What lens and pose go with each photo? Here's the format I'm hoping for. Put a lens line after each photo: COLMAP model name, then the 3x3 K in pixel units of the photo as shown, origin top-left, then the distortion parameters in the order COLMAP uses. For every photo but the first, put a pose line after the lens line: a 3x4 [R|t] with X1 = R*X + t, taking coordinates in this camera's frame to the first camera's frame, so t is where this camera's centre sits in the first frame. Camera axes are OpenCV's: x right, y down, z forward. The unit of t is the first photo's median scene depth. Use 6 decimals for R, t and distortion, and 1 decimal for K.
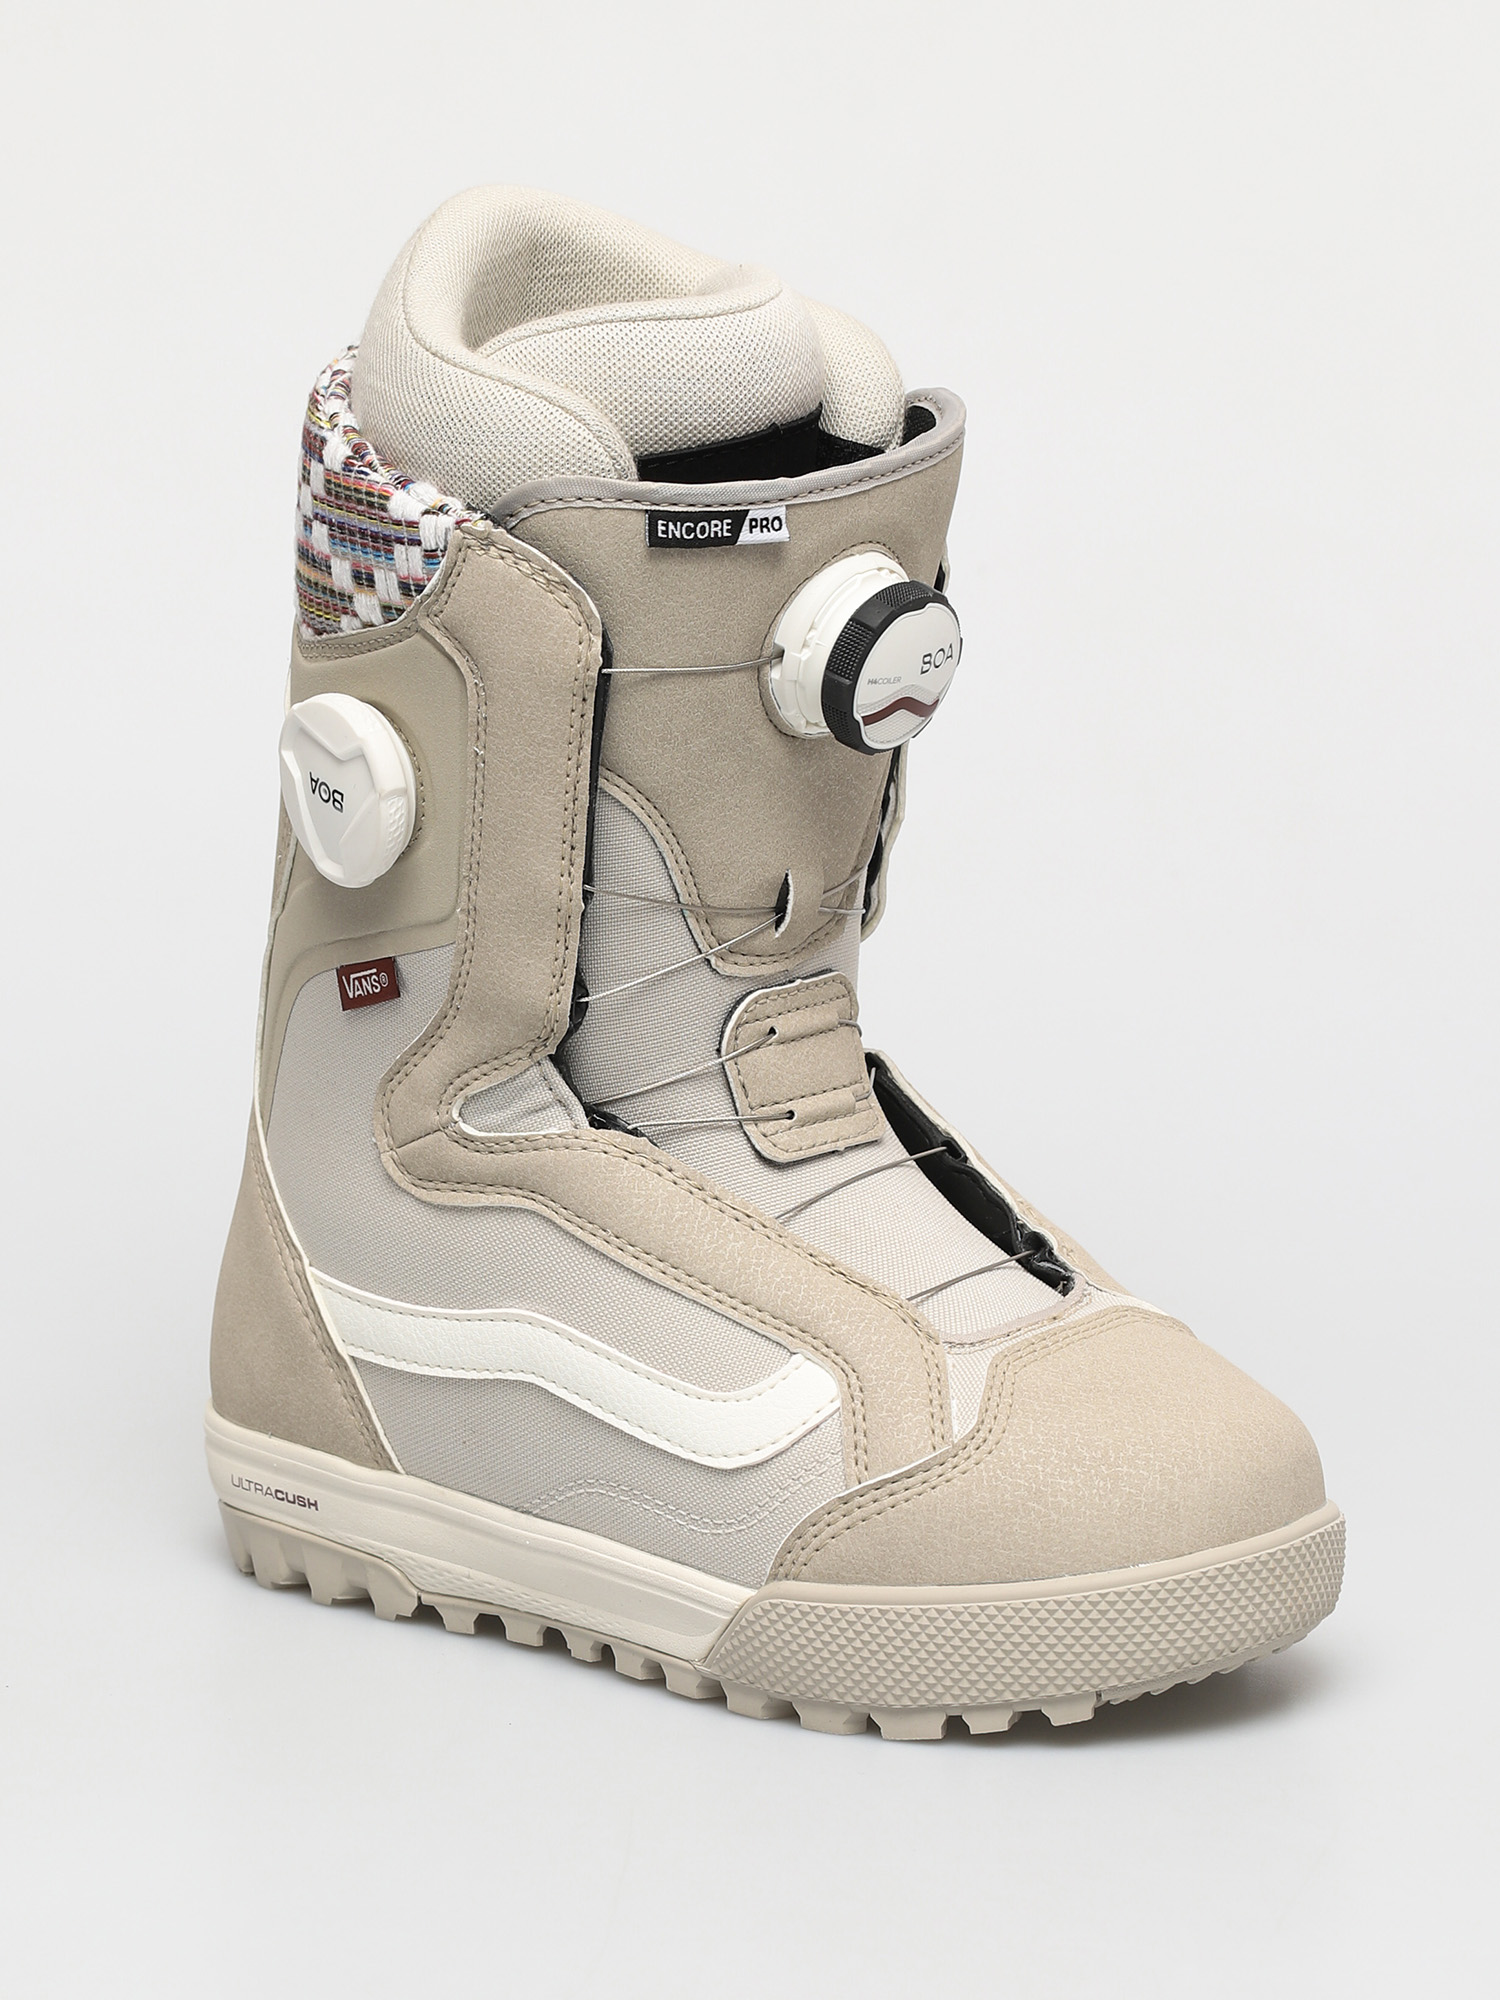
lens RADIAL K [[6846.5, 0, 753.8], [0, 6846.5, 997.5], [0, 0, 1]] dist [0.161946, 0.000000]
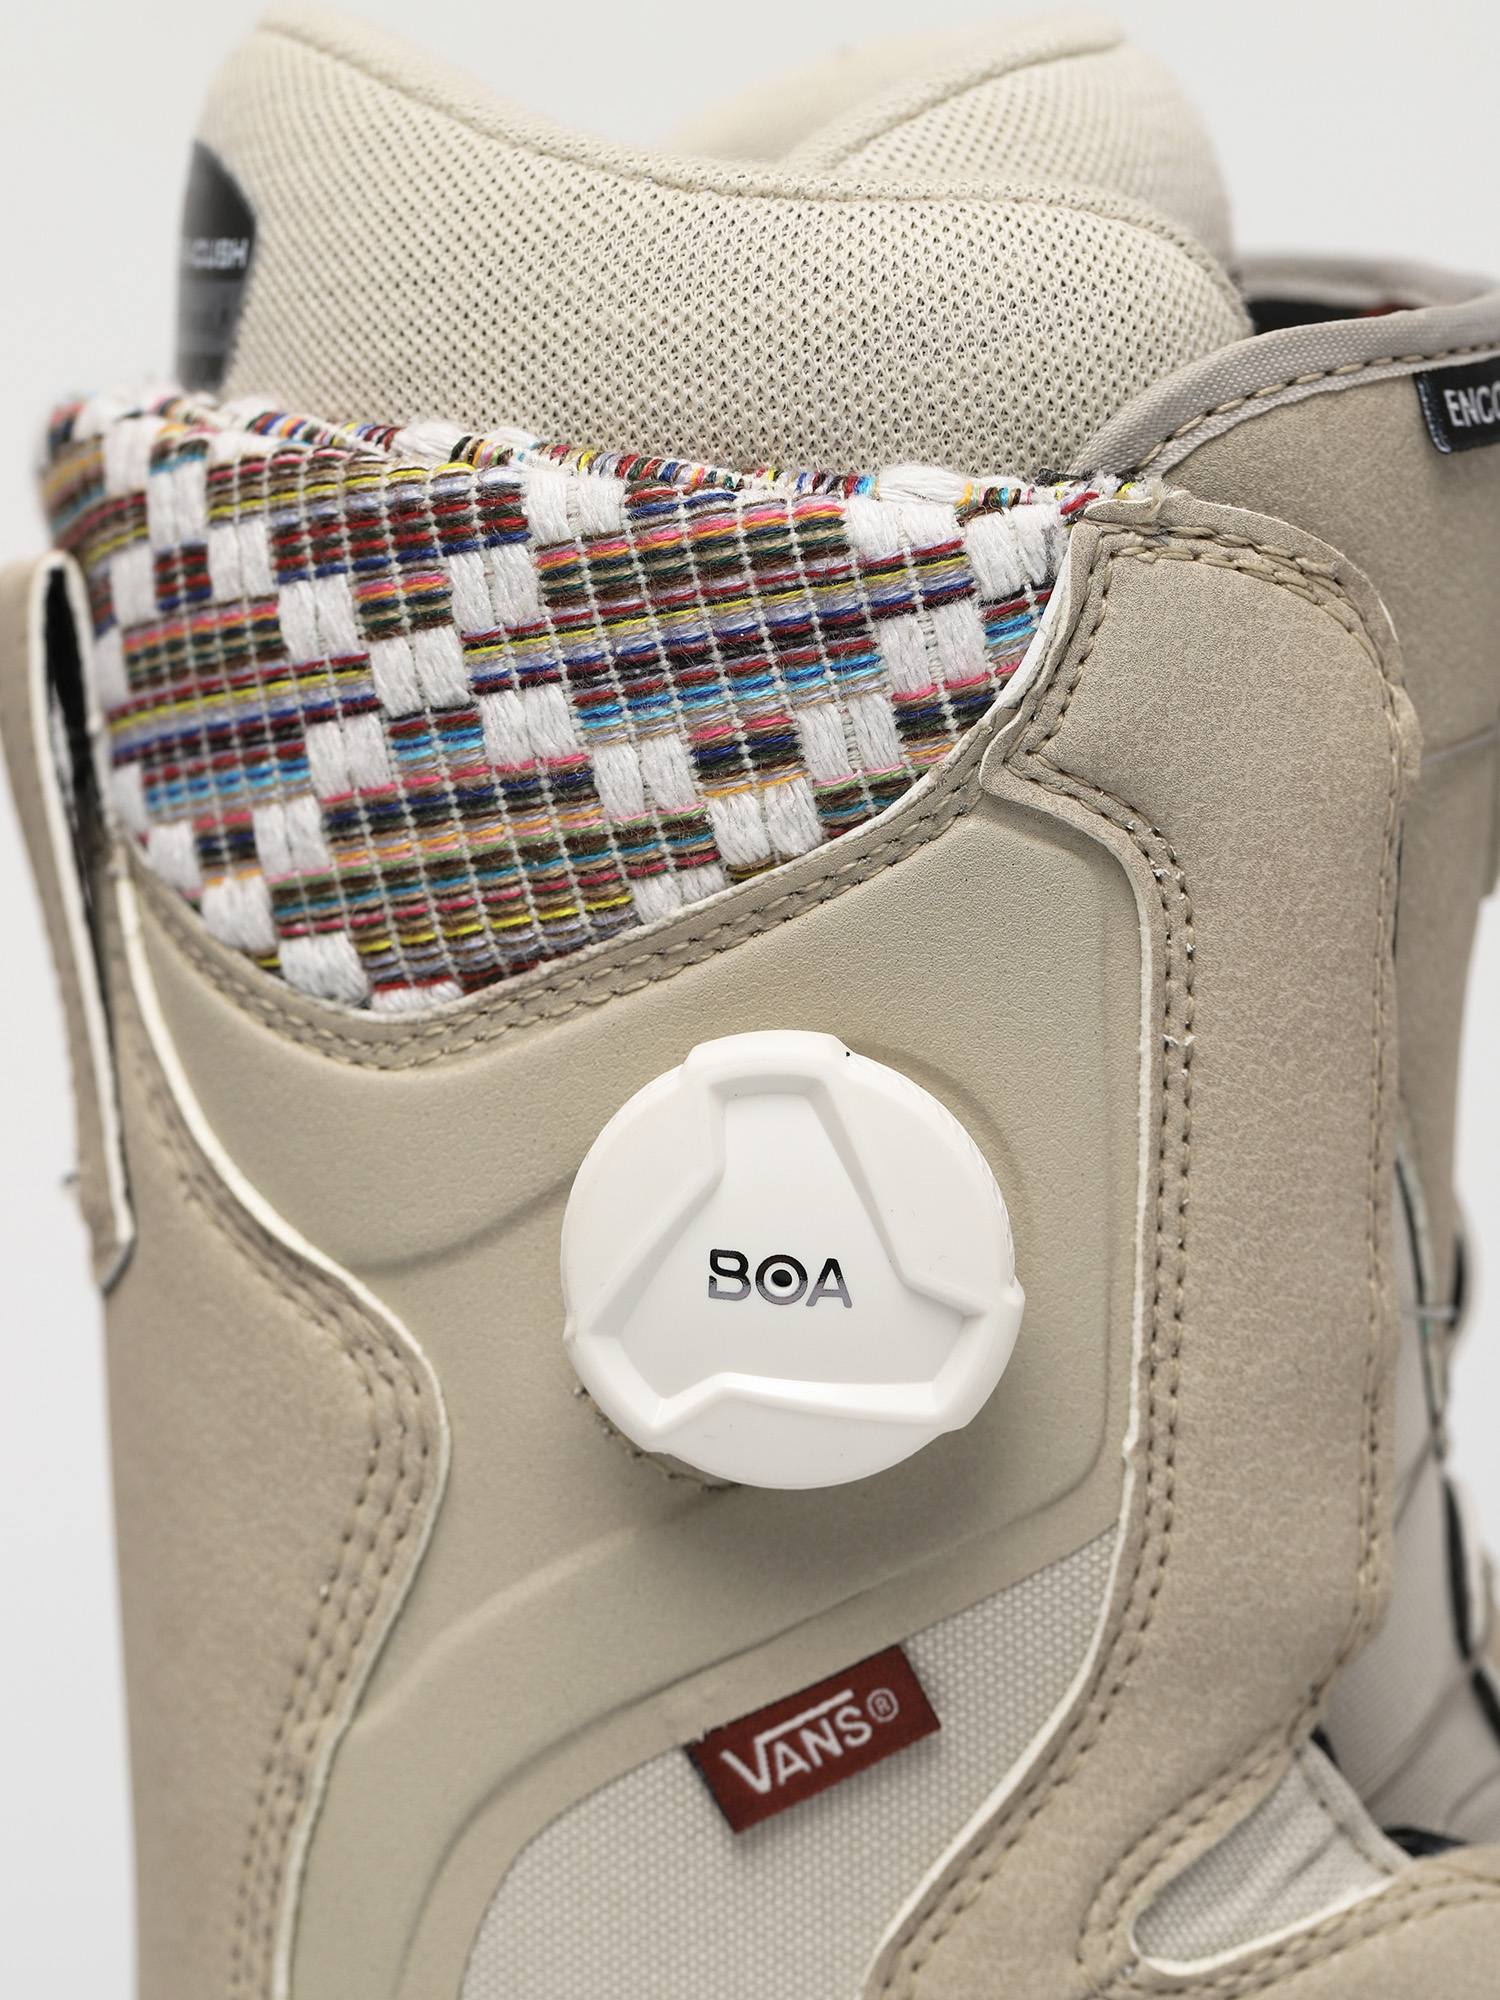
lens RADIAL K [[6846.5, 0, 742.4], [0, 6846.5, 998.5], [0, 0, 1]] dist [0.161946, 0.000000]
pose [[0.742610, -0.245833, 0.622975, -0.323706], [0.345090, 0.937658, -0.041350, -0.029941], [-0.573972, 0.245689, 0.781148, 0.678772]]
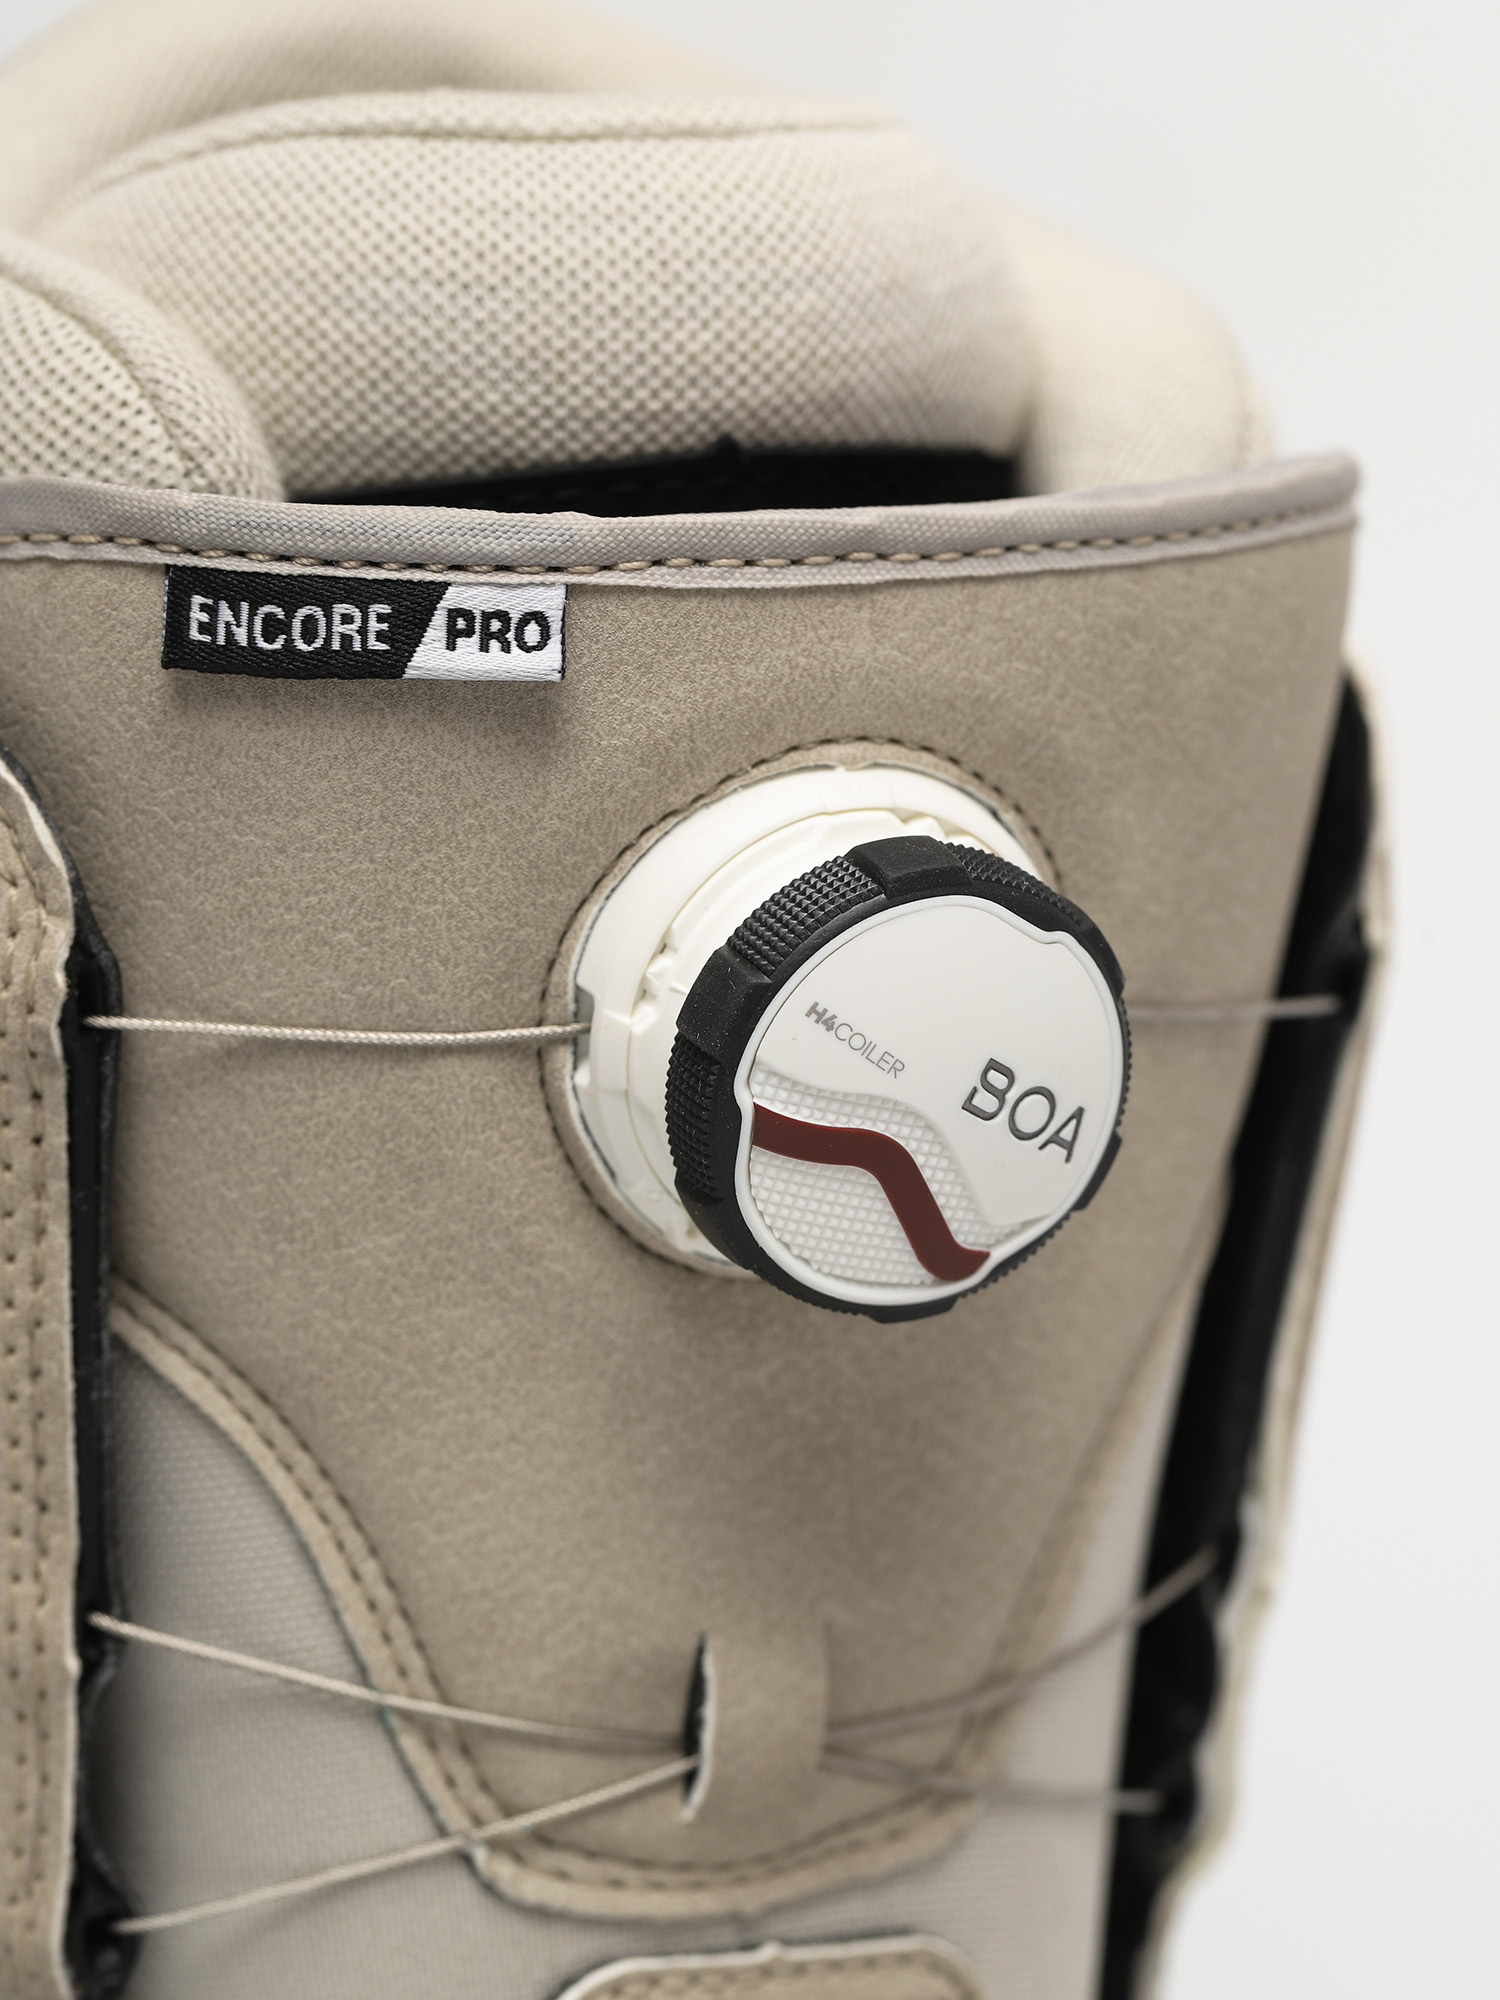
lens RADIAL K [[6846.5, 0, 749.0], [0, 6846.5, 1004.0], [0, 0, 1]] dist [0.161946, 0.000000]
pose [[0.940446, 0.059863, -0.334632, 0.133240], [-0.108427, 0.985781, -0.128373, -0.005048], [0.322189, 0.157011, 0.933564, 0.662079]]
